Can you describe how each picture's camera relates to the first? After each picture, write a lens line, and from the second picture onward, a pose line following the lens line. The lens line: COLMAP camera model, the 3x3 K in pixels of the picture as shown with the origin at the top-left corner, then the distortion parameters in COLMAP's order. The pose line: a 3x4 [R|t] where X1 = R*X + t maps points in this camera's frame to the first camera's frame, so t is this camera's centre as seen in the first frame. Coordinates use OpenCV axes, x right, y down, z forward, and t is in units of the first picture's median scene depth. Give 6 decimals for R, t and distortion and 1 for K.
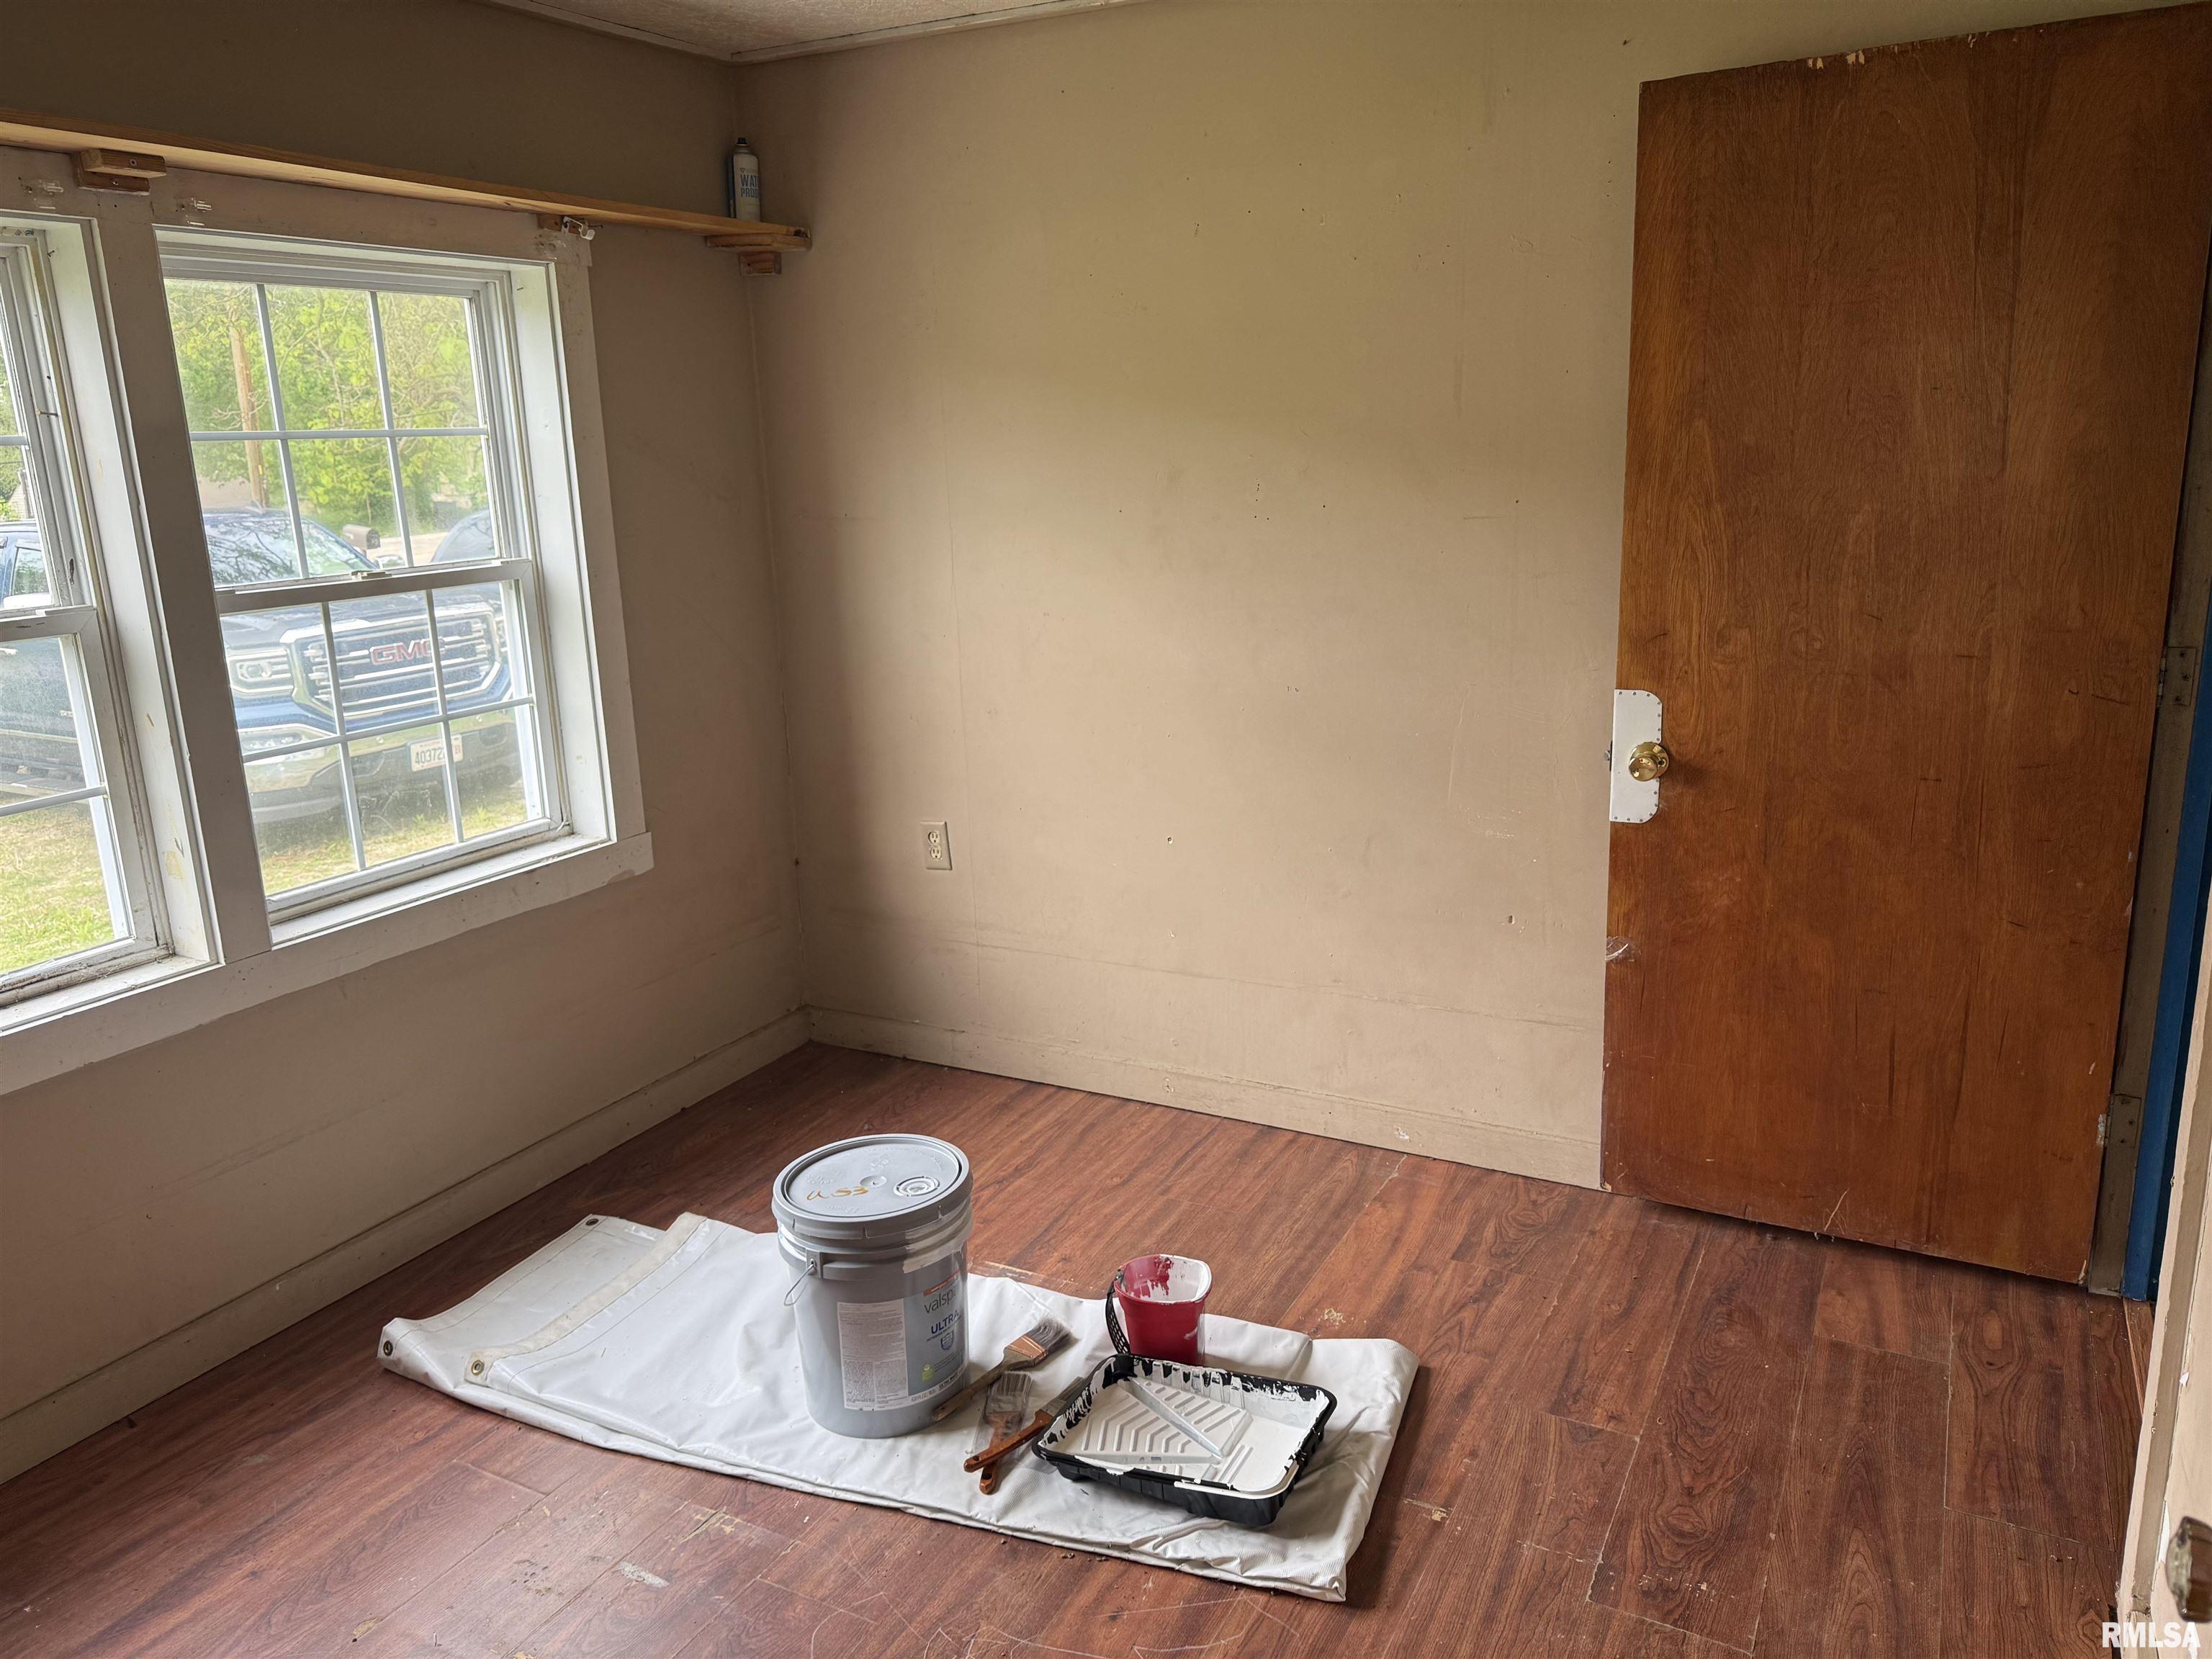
lens RADIAL K [[1582.4, 0, 1106.0], [0, 1582.4, 829.5], [0, 0, 1]] dist [0.004048, -0.003353]
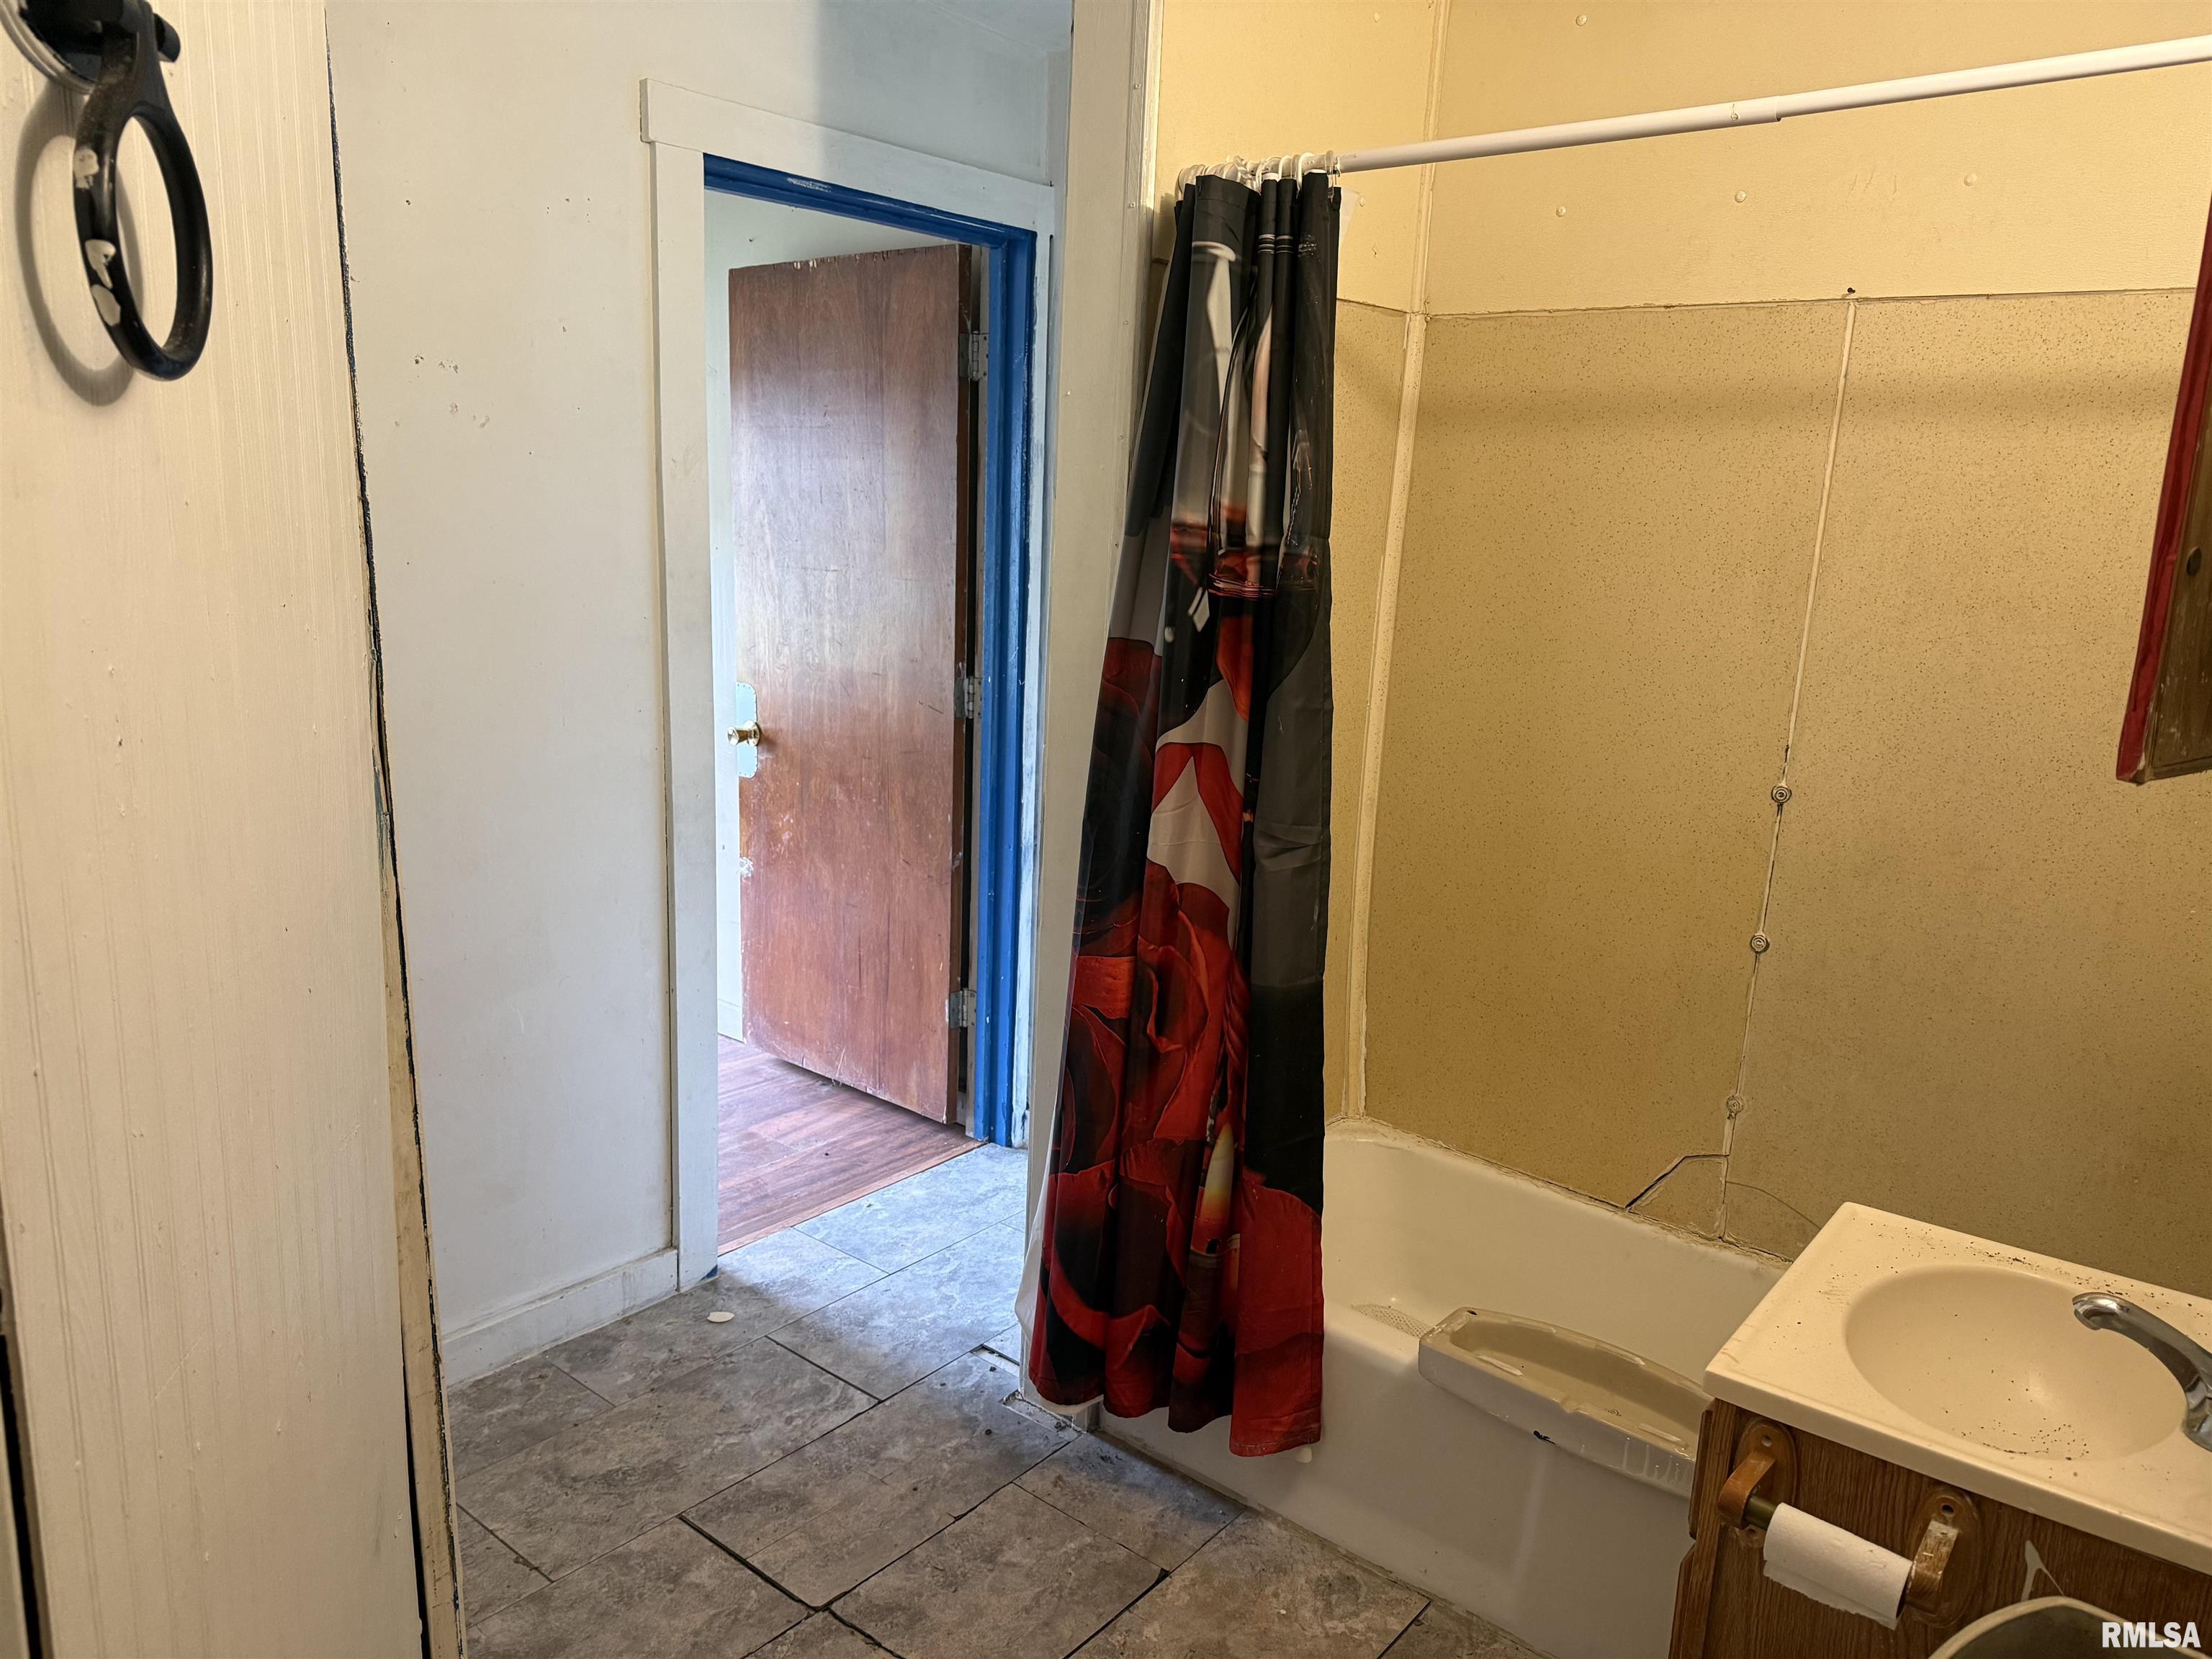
lens RADIAL K [[1572.6, 0, 1103.0], [0, 1572.6, 842.0], [0, 0, 1]] dist [0.098165, -0.000488]
pose [[0.979192, 0.110315, -0.170335, 0.962514], [-0.115213, 0.993157, -0.019111, 0.047025], [0.167061, 0.038338, 0.985201, -0.379479]]
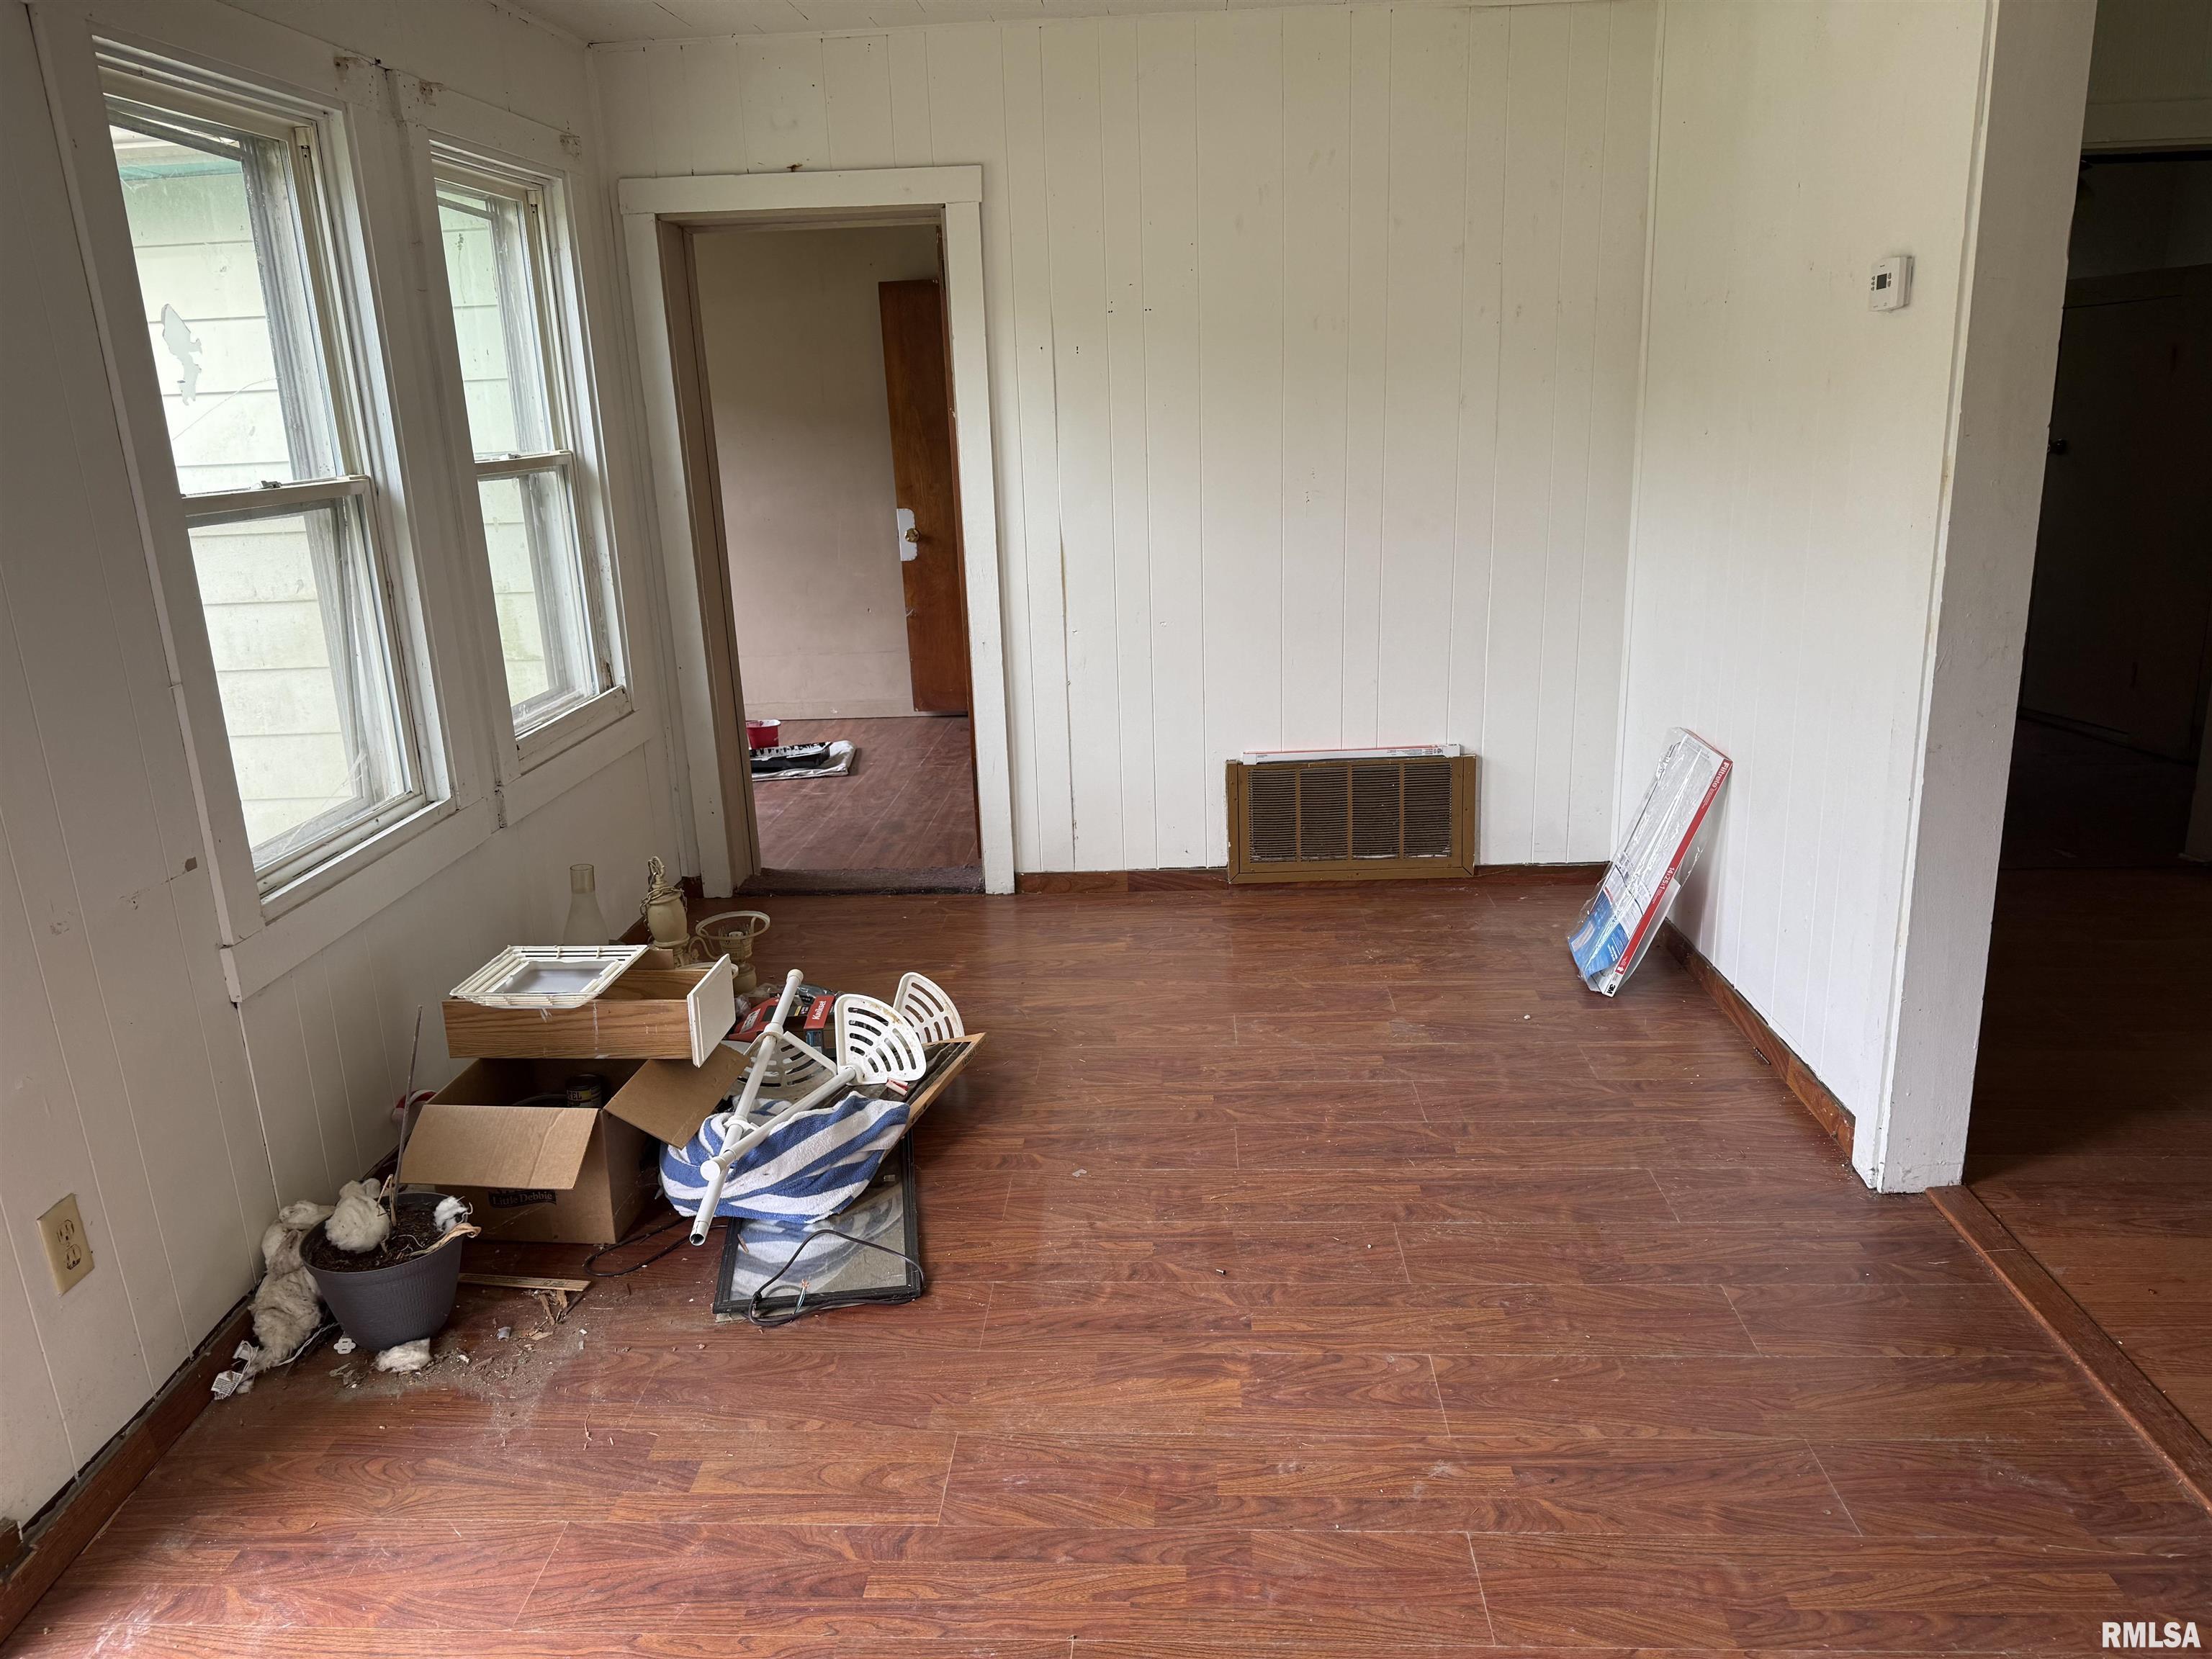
lens RADIAL K [[1582.4, 0, 1106.0], [0, 1582.4, 829.5], [0, 0, 1]] dist [0.004048, -0.003353]
pose [[0.907728, -0.118459, 0.402490, -0.511473], [0.111790, 0.992922, 0.040113, 0.391858], [-0.404393, 0.008582, 0.914545, -1.628343]]
